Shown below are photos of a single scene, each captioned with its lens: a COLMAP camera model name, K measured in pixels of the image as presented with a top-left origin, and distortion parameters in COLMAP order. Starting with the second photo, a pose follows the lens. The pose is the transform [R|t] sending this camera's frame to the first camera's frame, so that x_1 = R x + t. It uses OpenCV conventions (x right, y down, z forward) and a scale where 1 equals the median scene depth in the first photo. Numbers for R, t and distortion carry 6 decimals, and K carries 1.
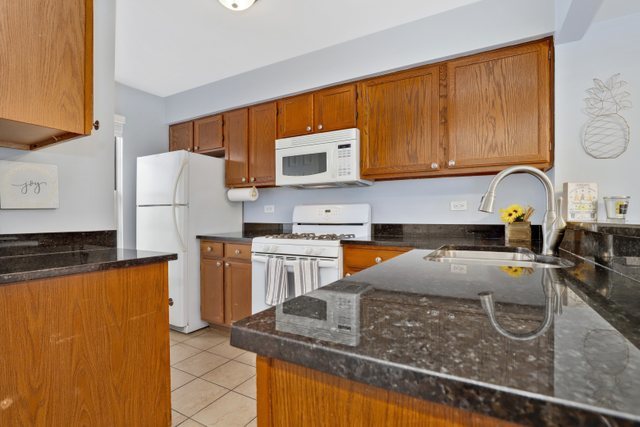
lens RADIAL K [[307.4, 0, 320.0], [0, 307.4, 213.5], [0, 0, 1]] dist [-0.020269, -0.000183]
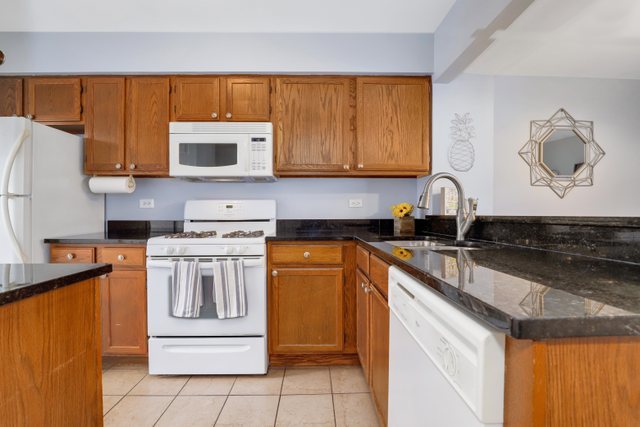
lens RADIAL K [[297.7, 0, 320.0], [0, 297.7, 213.5], [0, 0, 1]] dist [-0.024888, 0.000202]
pose [[0.860627, -0.000790, 0.509235, -0.227908], [-0.004190, 0.999954, 0.008634, 0.004039], [-0.509218, -0.009564, 0.860584, 0.097541]]
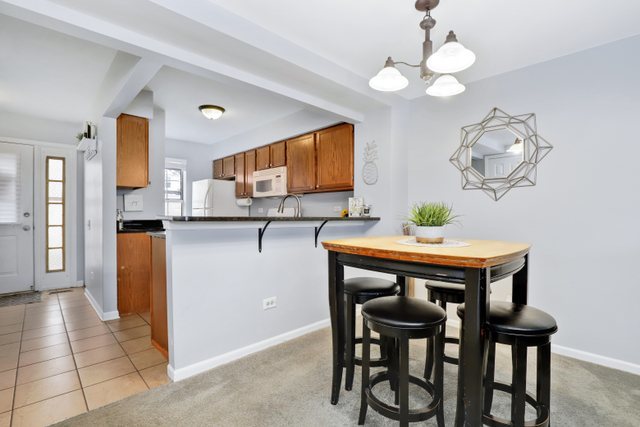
lens RADIAL K [[307.4, 0, 320.0], [0, 307.4, 213.5], [0, 0, 1]] dist [-0.020269, -0.000183]
pose [[0.956797, 0.002268, -0.290749, 0.836216], [-0.001675, 0.999996, 0.002286, -0.003435], [0.290753, -0.001700, 0.956797, -0.661144]]
